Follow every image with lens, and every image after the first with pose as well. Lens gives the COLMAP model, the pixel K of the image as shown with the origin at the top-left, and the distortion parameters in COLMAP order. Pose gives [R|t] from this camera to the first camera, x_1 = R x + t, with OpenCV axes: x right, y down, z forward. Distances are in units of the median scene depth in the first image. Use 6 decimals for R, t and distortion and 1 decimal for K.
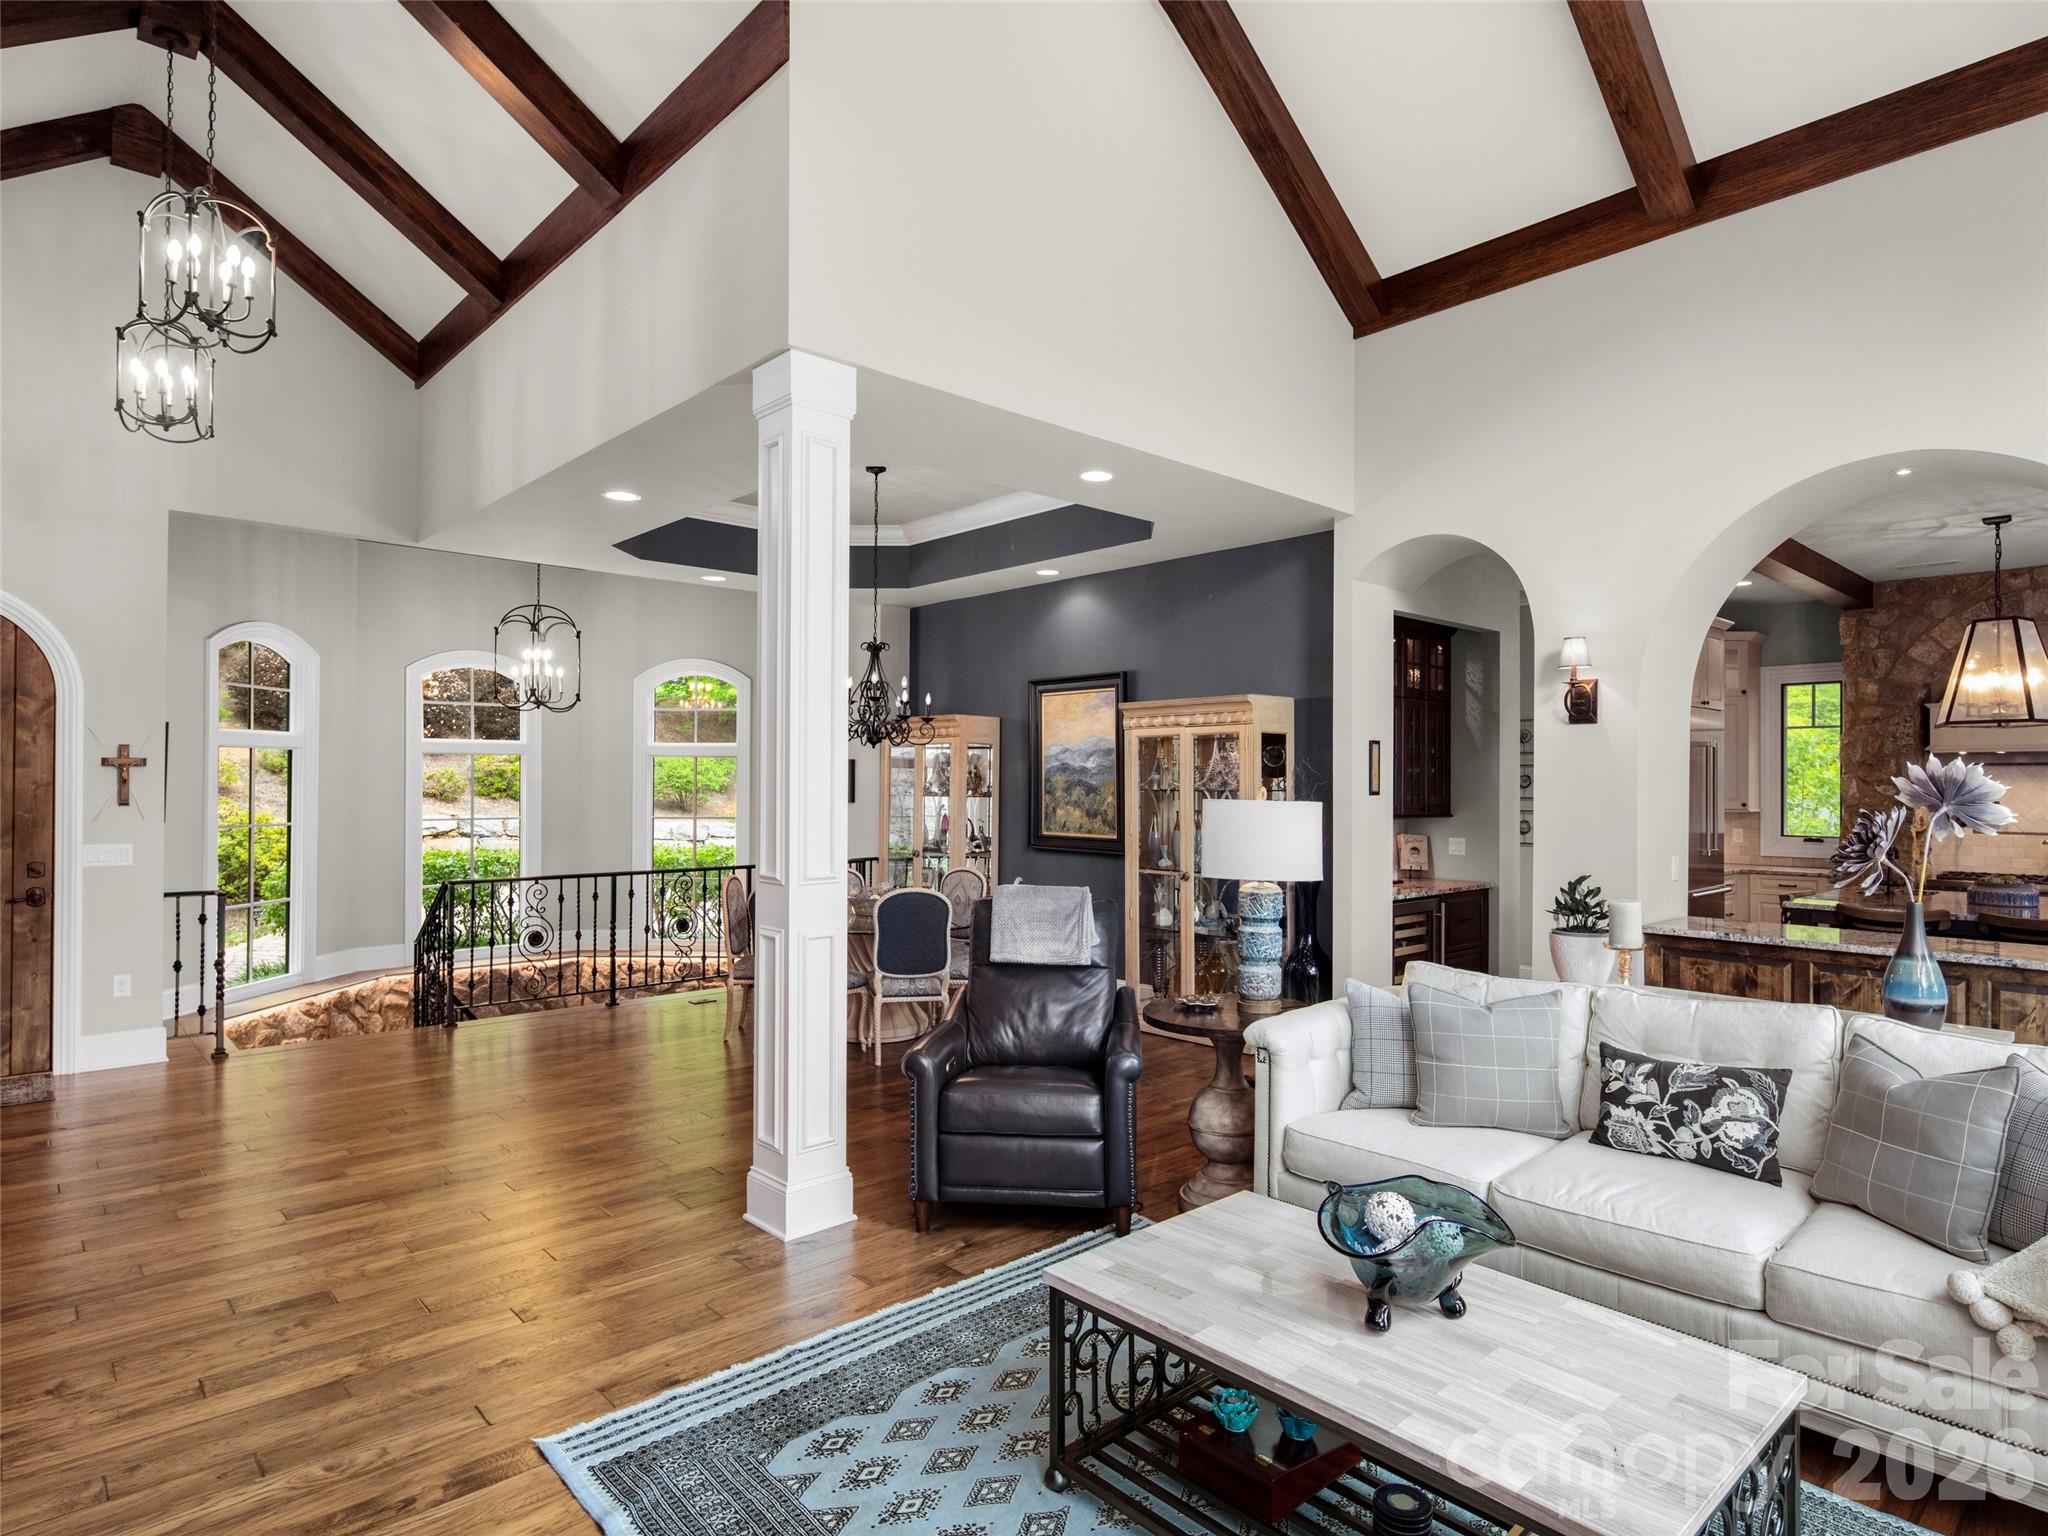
lens RADIAL K [[1123.2, 0, 1071.2], [0, 1123.2, 772.4], [0, 0, 1]] dist [0.005545, -0.003053]
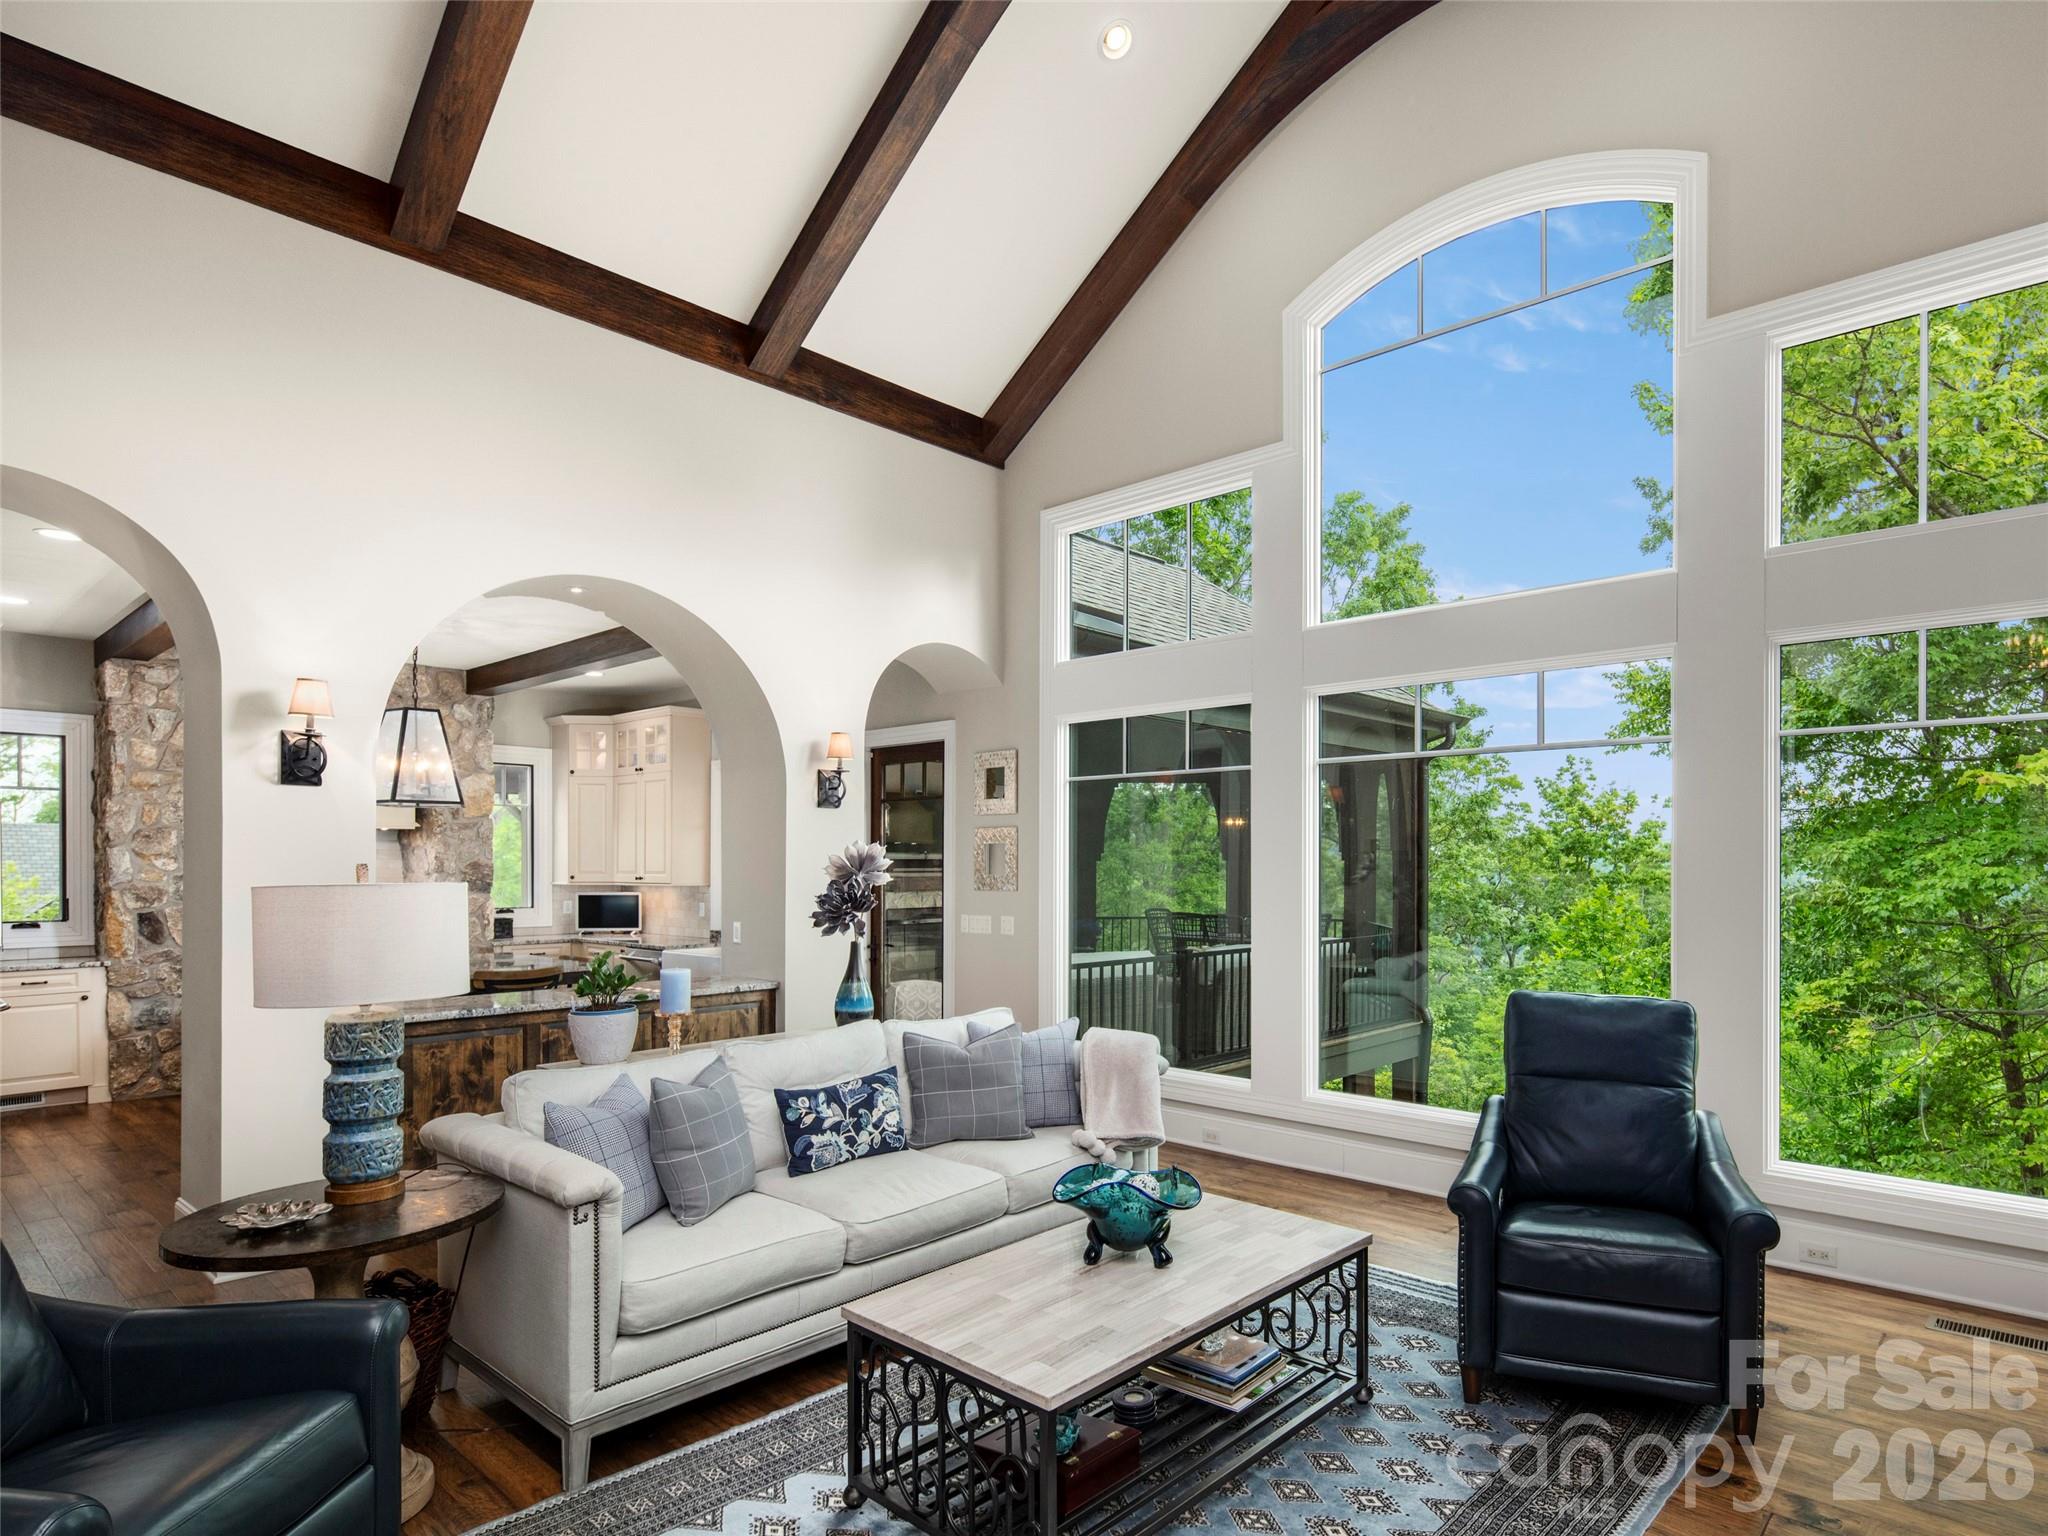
lens RADIAL K [[1120.9, 0, 1161.7], [0, 1120.9, 866.6], [0, 0, 1]] dist [0.002113, 0.000532]
pose [[-0.112430, -0.009509, 0.993614, -0.368261], [-0.010263, 0.999912, 0.008408, 0.002199], [-0.993607, -0.009252, -0.112517, 0.402338]]
